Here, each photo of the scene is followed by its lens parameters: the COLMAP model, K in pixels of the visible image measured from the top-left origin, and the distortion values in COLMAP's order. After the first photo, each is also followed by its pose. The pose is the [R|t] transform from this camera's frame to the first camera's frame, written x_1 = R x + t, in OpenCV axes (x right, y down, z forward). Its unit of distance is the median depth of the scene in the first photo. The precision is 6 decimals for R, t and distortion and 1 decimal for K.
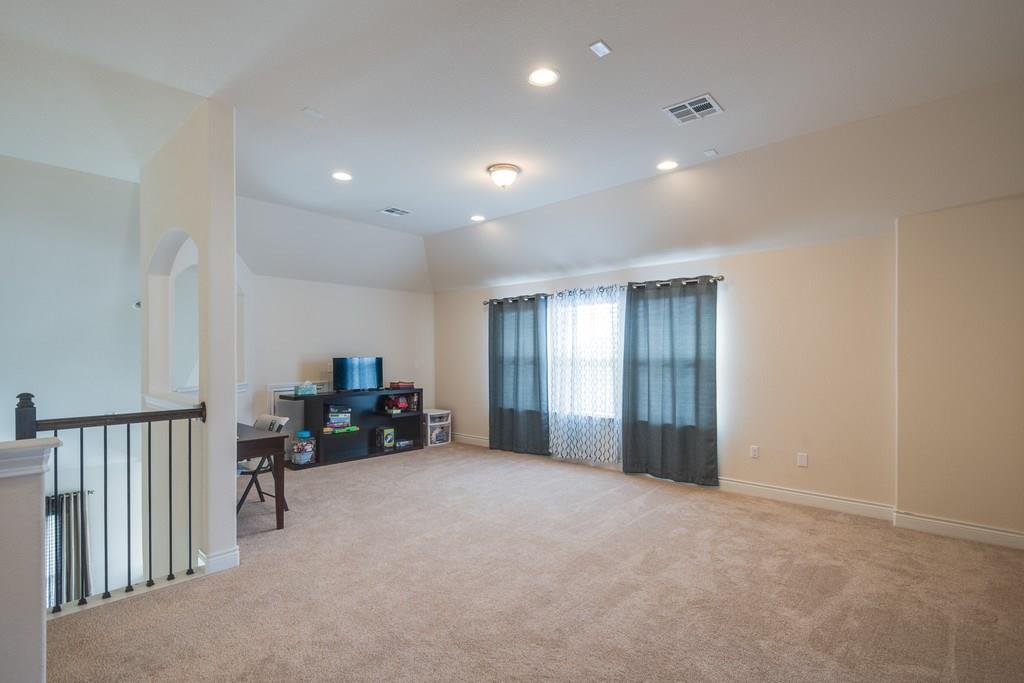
lens RADIAL K [[452.2, 0, 512.4], [0, 452.2, 352.1], [0, 0, 1]] dist [0.005018, 0.000158]
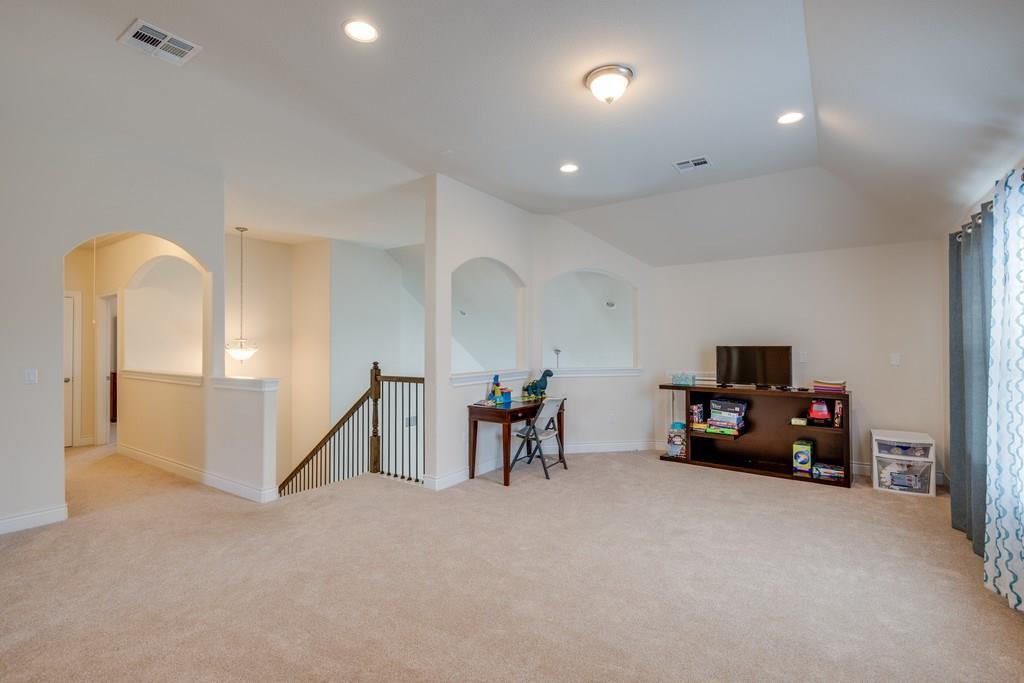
lens RADIAL K [[452.2, 0, 512.7], [0, 452.2, 340.0], [0, 0, 1]] dist [0.005018, 0.000158]
pose [[0.178943, -0.010805, -0.983800, 0.358588], [0.007651, 0.999925, -0.009590, 0.005268], [0.983830, -0.005811, 0.179012, 0.416034]]
